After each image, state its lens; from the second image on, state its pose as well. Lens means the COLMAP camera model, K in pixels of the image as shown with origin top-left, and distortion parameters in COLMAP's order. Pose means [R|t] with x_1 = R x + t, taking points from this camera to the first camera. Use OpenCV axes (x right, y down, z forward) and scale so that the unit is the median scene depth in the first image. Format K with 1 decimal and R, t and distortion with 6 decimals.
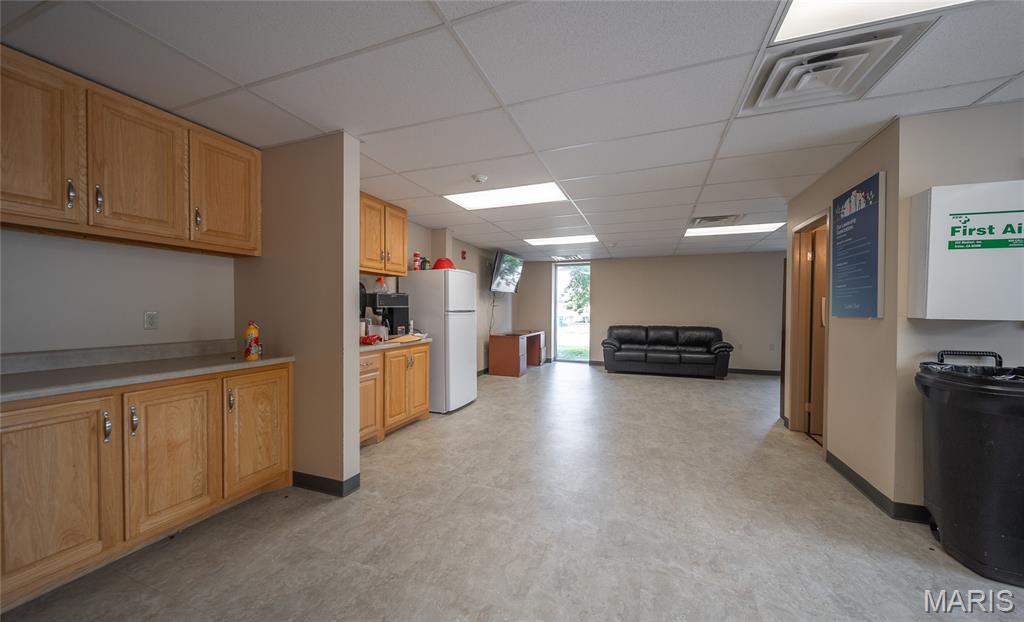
lens RADIAL K [[363.4, 0, 512.0], [0, 363.4, 311.0], [0, 0, 1]] dist [0.000590, 0.000023]
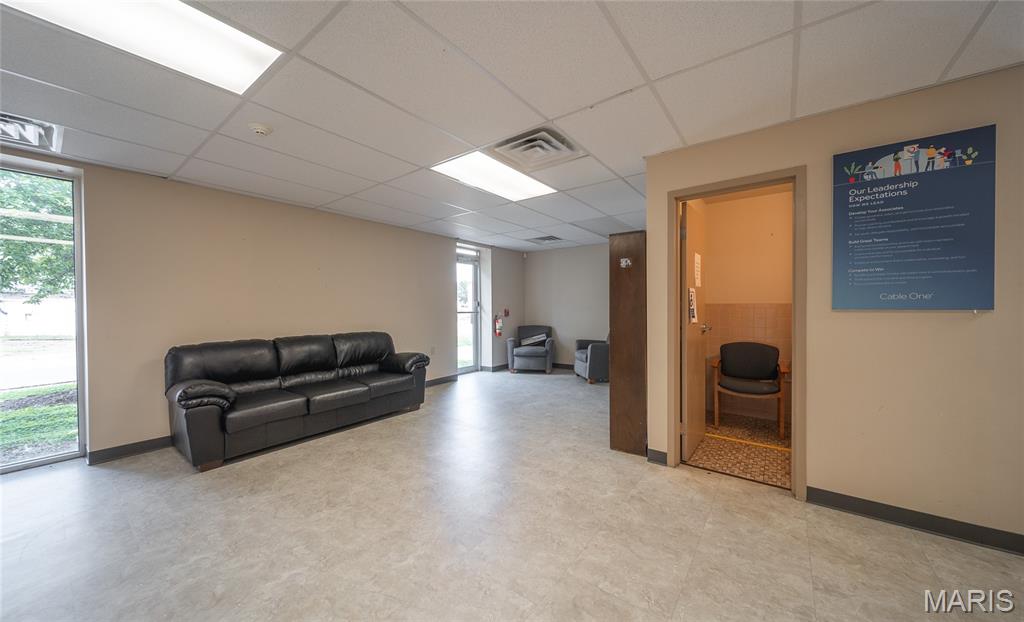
lens RADIAL K [[335.1, 0, 512.0], [0, 335.1, 311.0], [0, 0, 1]] dist [0.000188, 0.000042]
pose [[0.271215, -0.004855, 0.962507, 0.009859], [0.008964, 0.999957, 0.002518, 0.003254], [-0.962477, 0.007945, 0.271246, 0.583629]]
